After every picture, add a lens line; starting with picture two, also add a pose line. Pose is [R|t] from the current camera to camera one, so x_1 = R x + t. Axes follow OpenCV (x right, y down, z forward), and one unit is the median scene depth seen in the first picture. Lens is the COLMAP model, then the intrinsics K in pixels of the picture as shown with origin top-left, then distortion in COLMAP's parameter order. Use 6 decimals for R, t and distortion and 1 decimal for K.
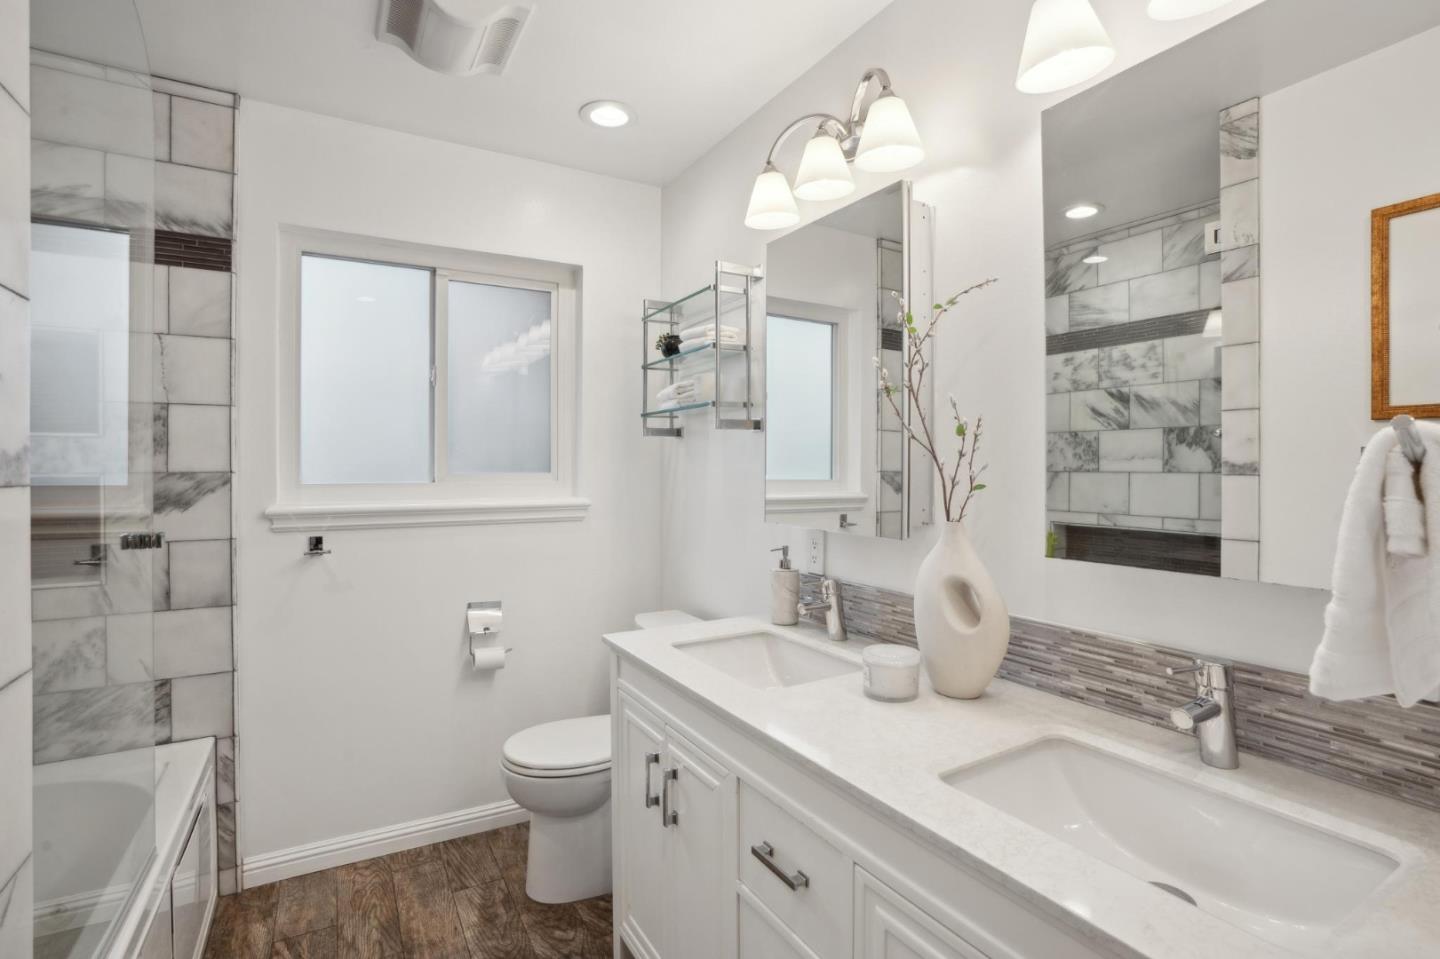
lens RADIAL K [[707.2, 0, 739.8], [0, 707.2, 468.1], [0, 0, 1]] dist [-0.068135, 0.041617]
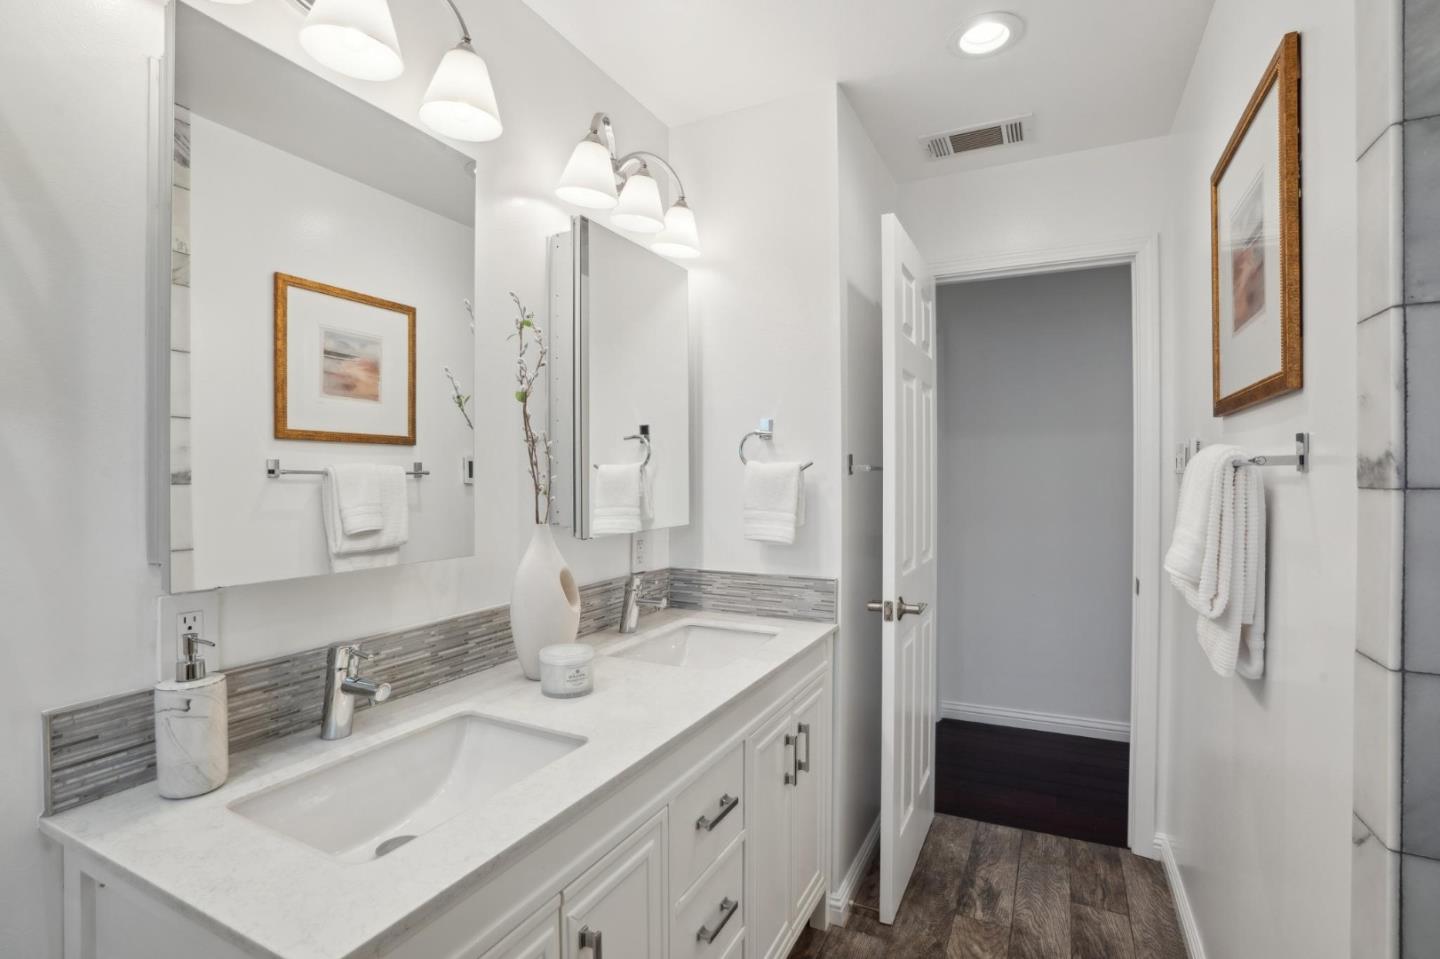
lens RADIAL K [[707.2, 0, 739.8], [0, 707.2, 468.1], [0, 0, 1]] dist [-0.068135, 0.041617]
pose [[-0.556183, 0.015064, 0.830923, -0.732621], [0.000249, 0.999839, -0.017960, 0.005190], [-0.831060, -0.009782, -0.556097, 1.244978]]
